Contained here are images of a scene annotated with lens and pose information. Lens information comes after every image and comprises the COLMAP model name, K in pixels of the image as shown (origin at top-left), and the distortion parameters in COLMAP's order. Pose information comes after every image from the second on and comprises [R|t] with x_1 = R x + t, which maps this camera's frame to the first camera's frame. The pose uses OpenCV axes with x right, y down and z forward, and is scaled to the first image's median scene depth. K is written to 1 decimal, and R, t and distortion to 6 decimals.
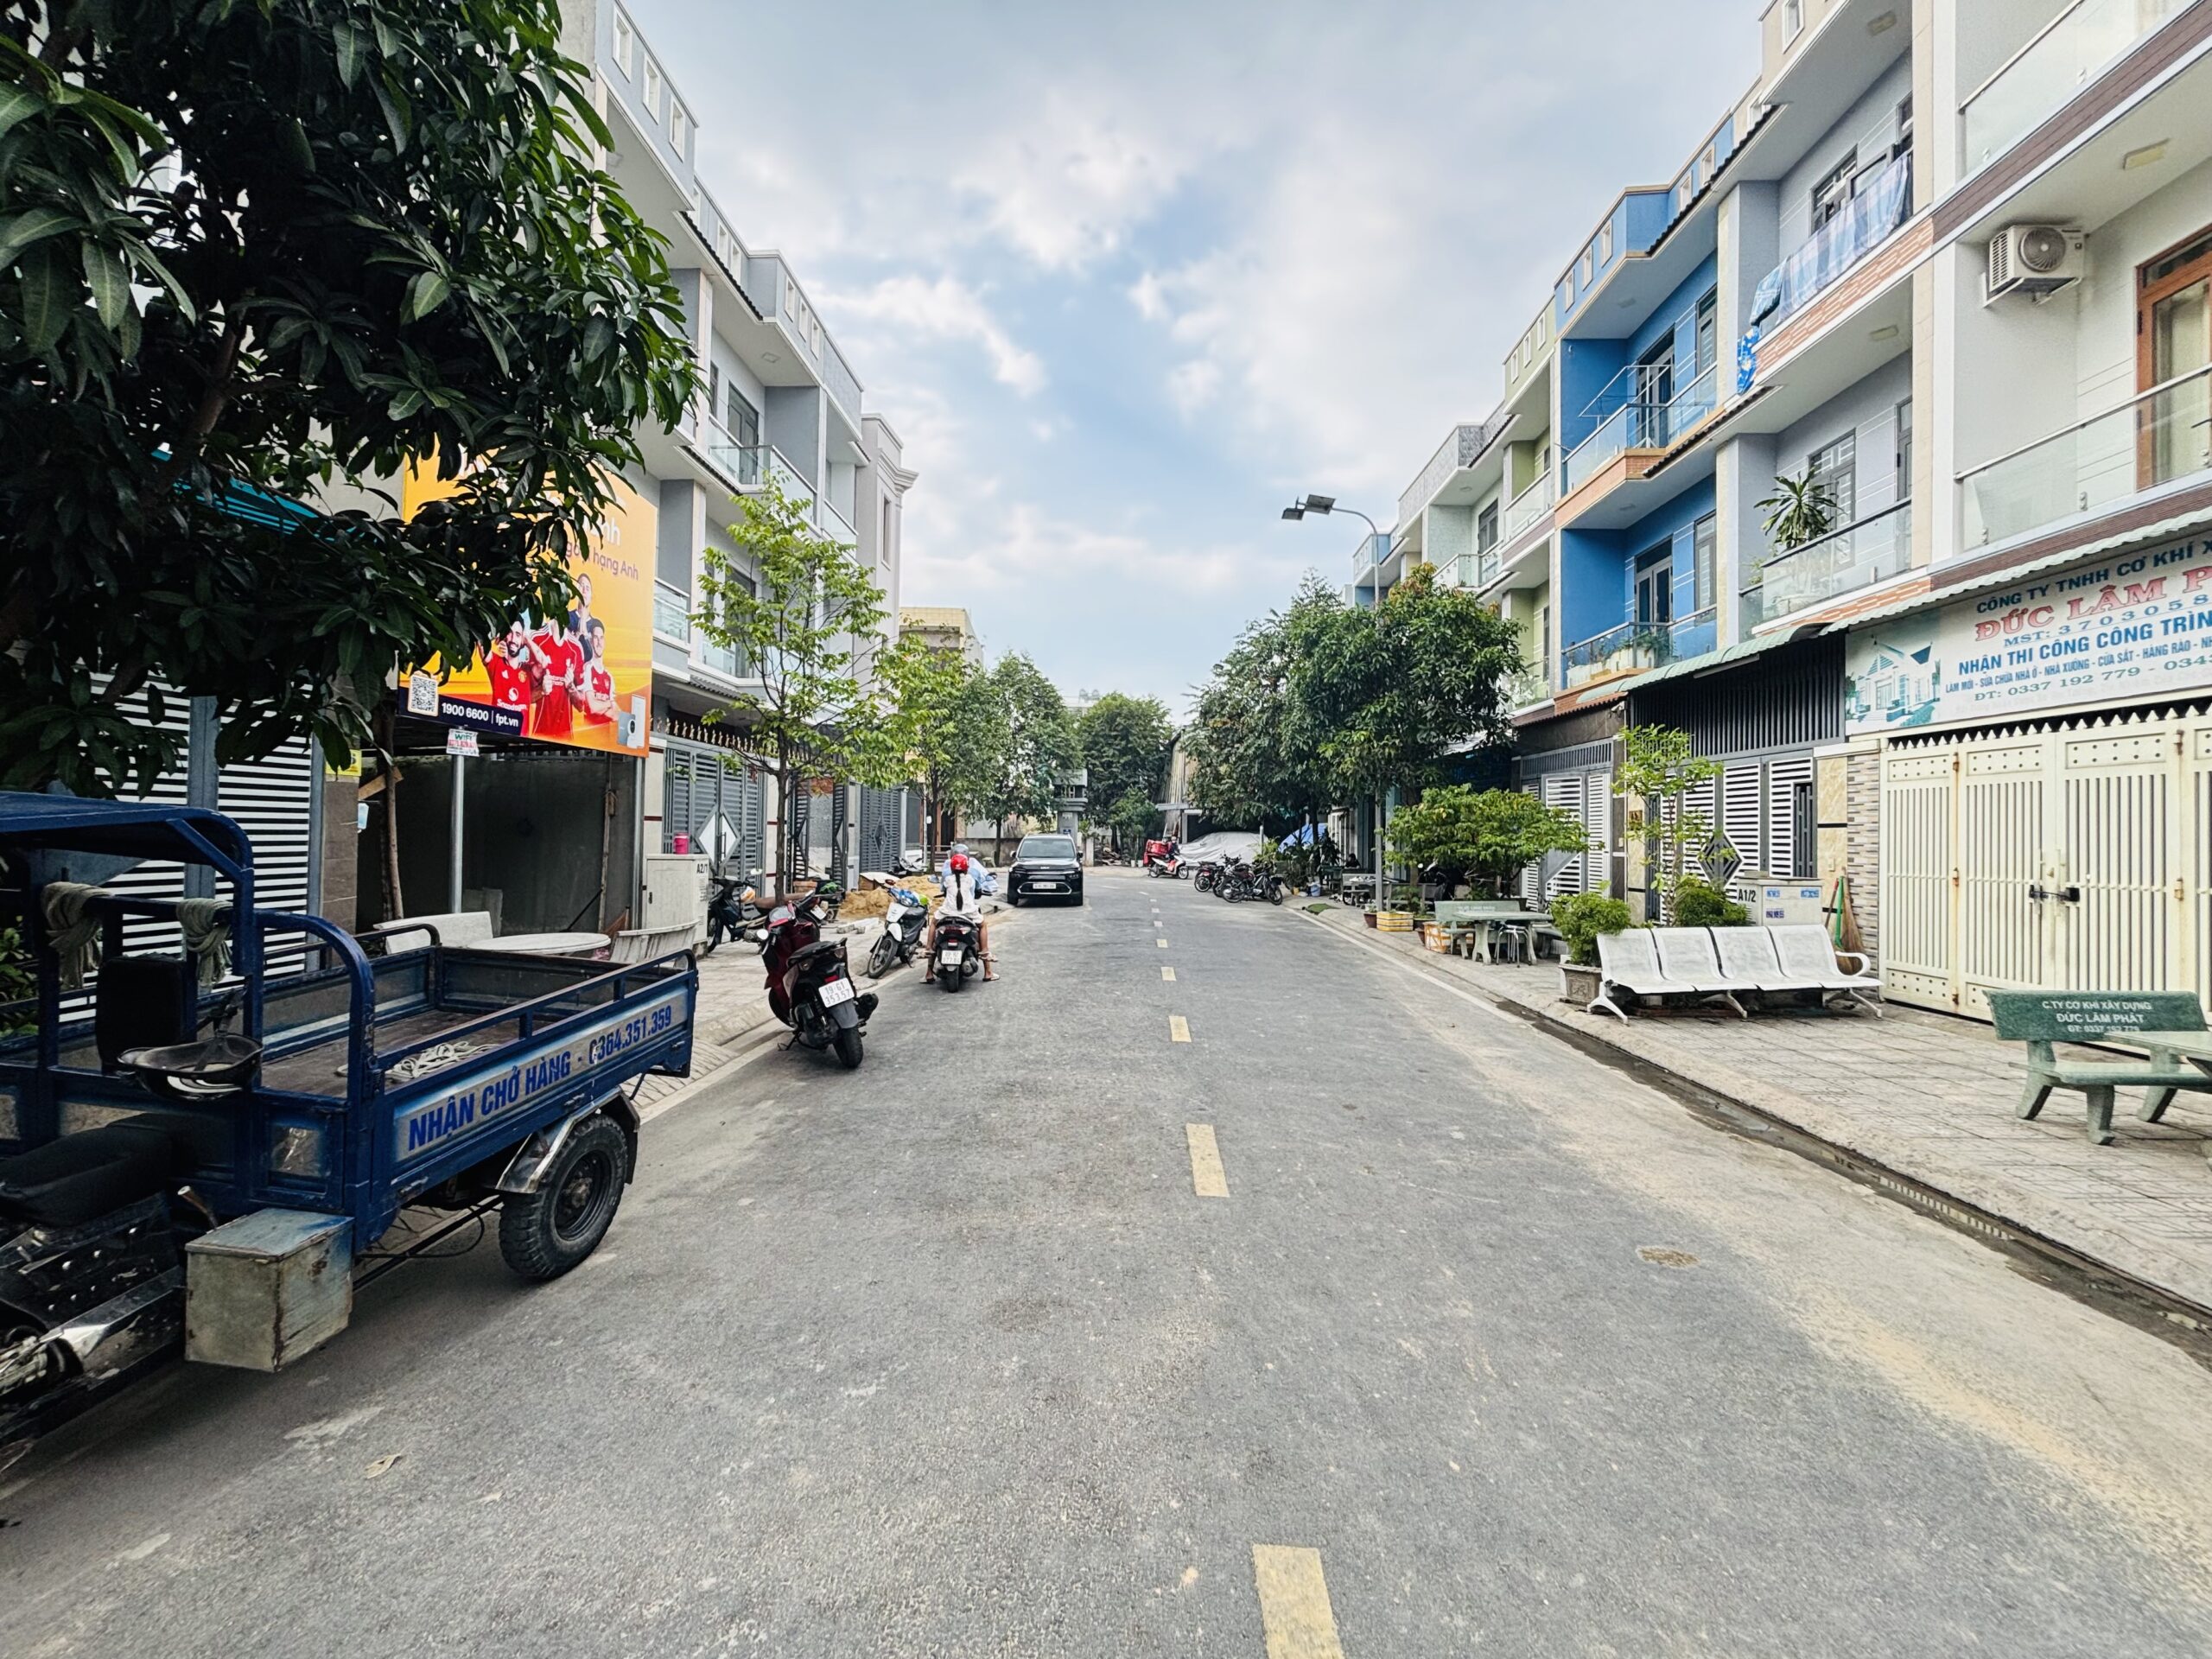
lens RADIAL K [[892.1, 0, 1102.6], [0, 892.1, 824.2], [0, 0, 1]] dist [-0.000272, -0.000448]
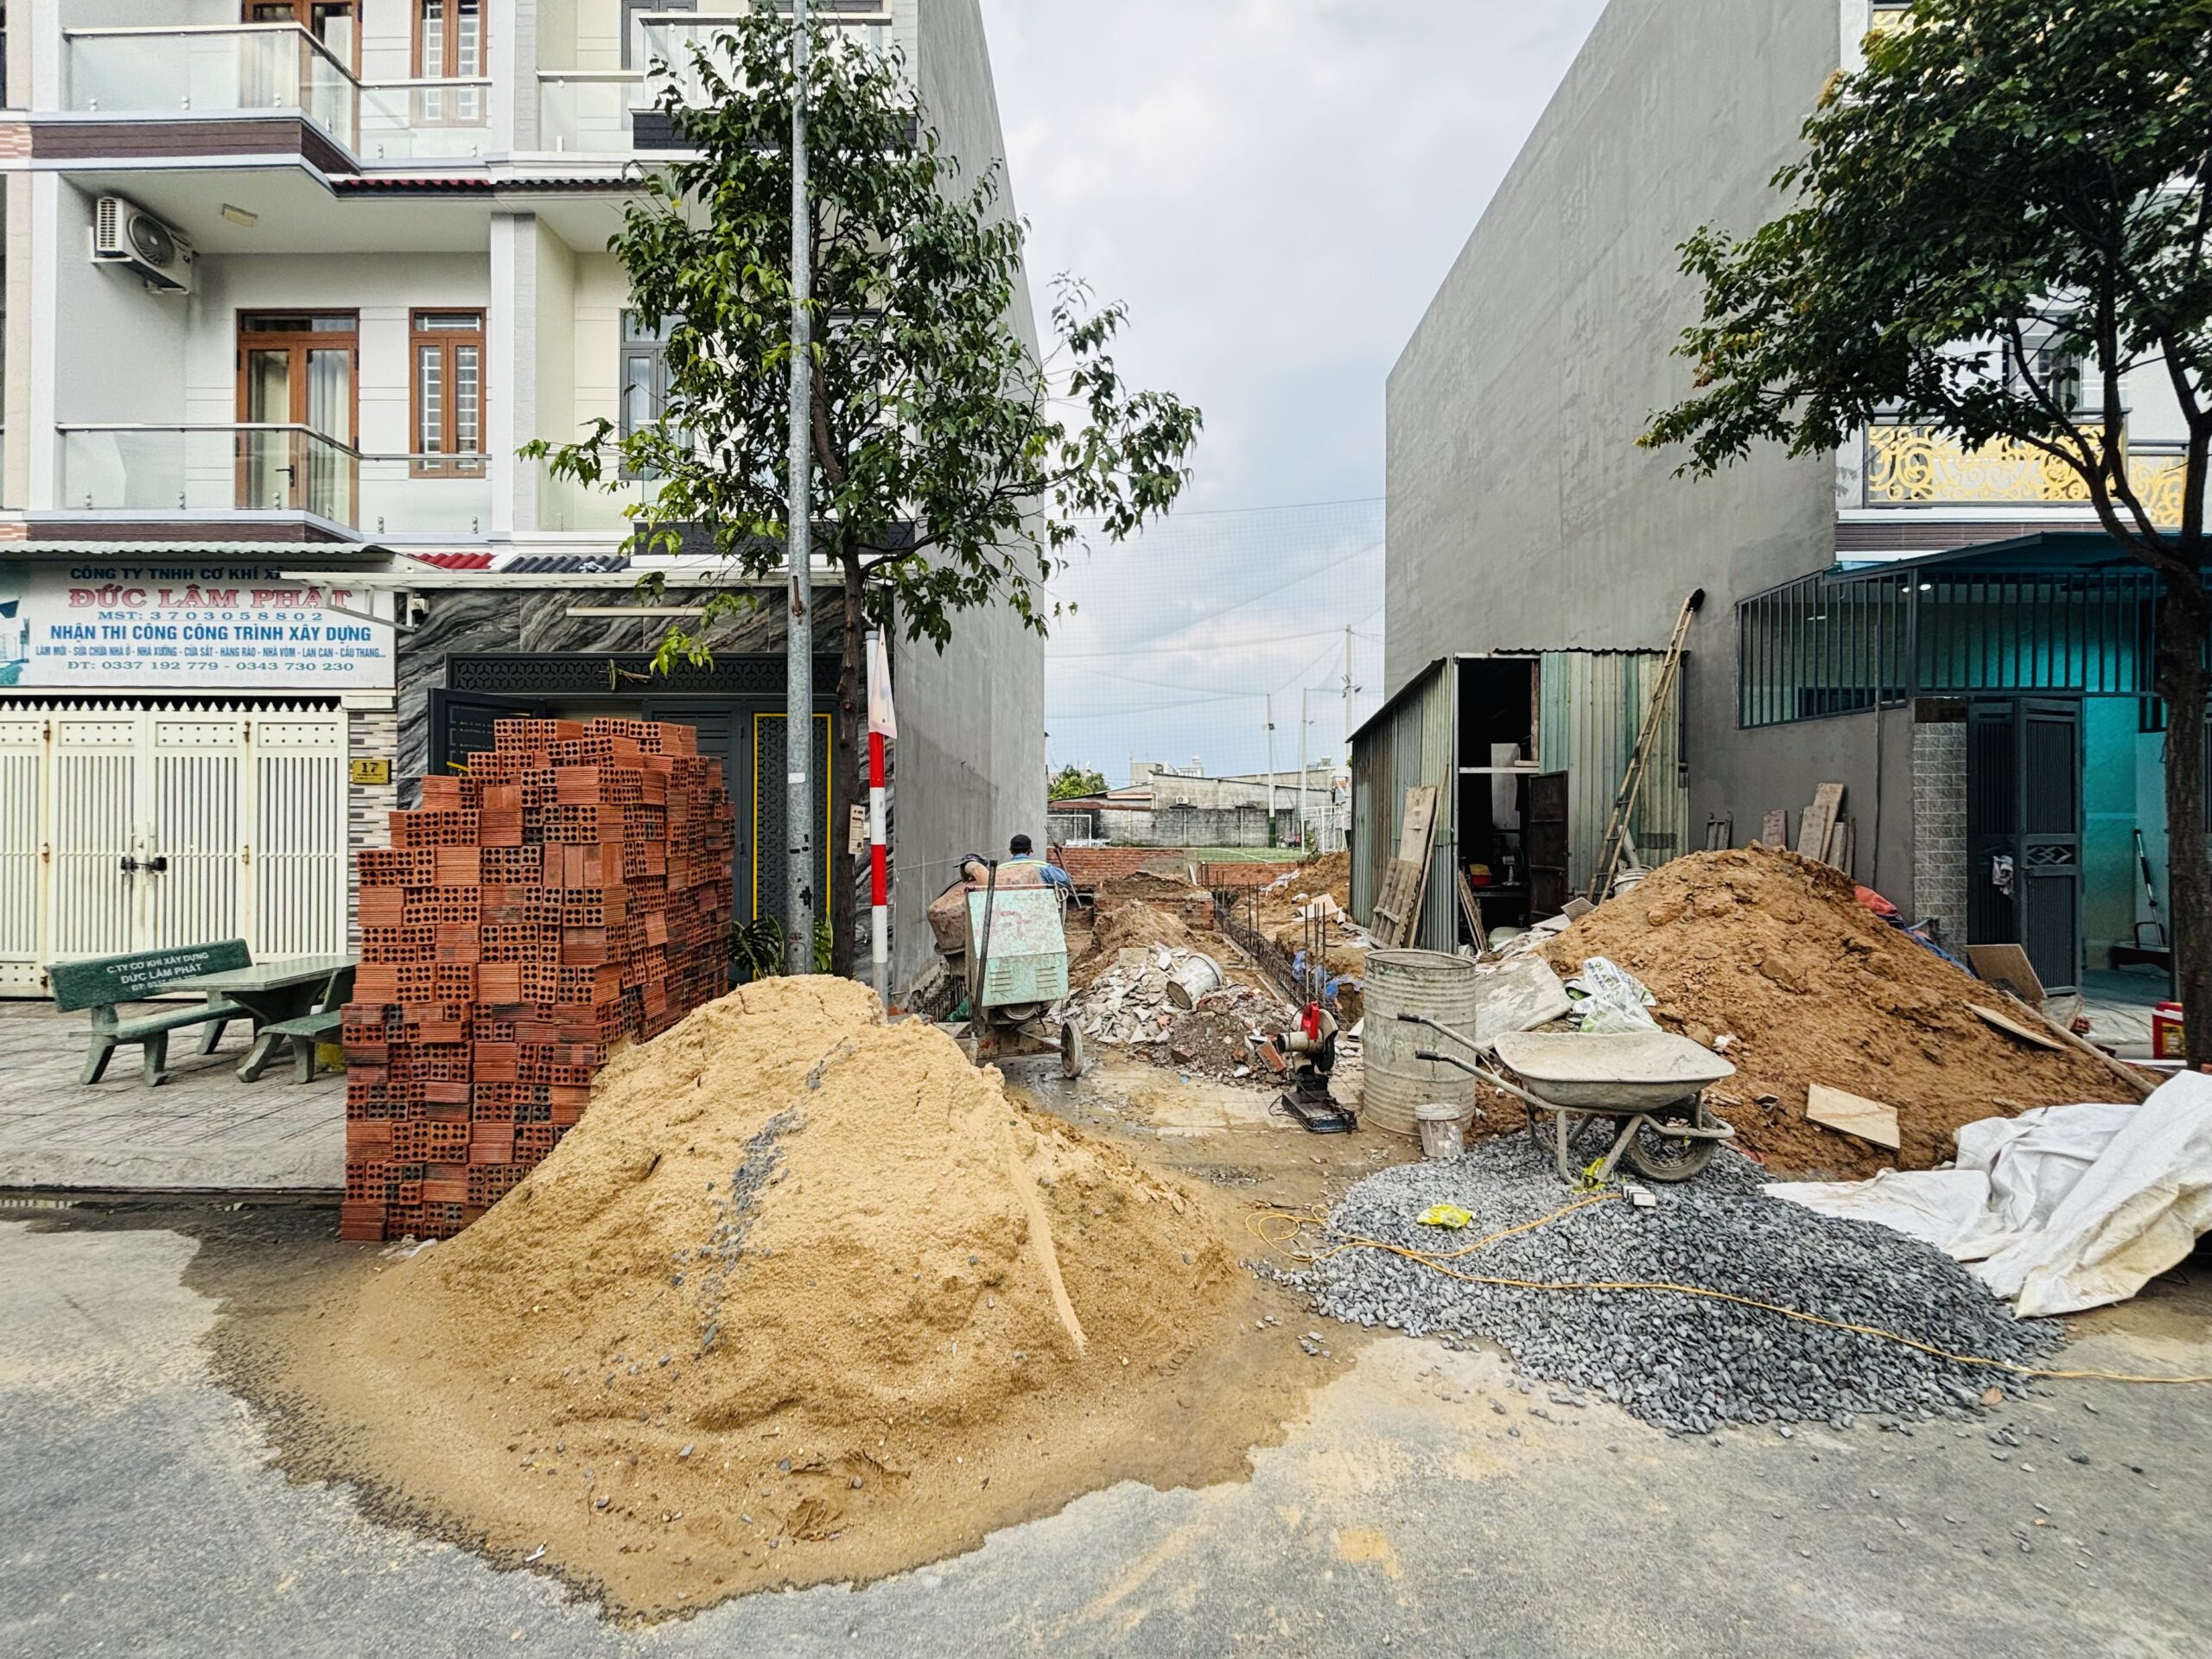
lens RADIAL K [[892.1, 0, 1102.6], [0, 892.1, 824.2], [0, 0, 1]] dist [-0.000272, -0.000448]
pose [[-0.027672, -0.011135, 0.999555, -0.017104], [-0.017982, 0.999782, 0.010640, -0.001017], [-0.999455, -0.017679, -0.027866, -0.102616]]
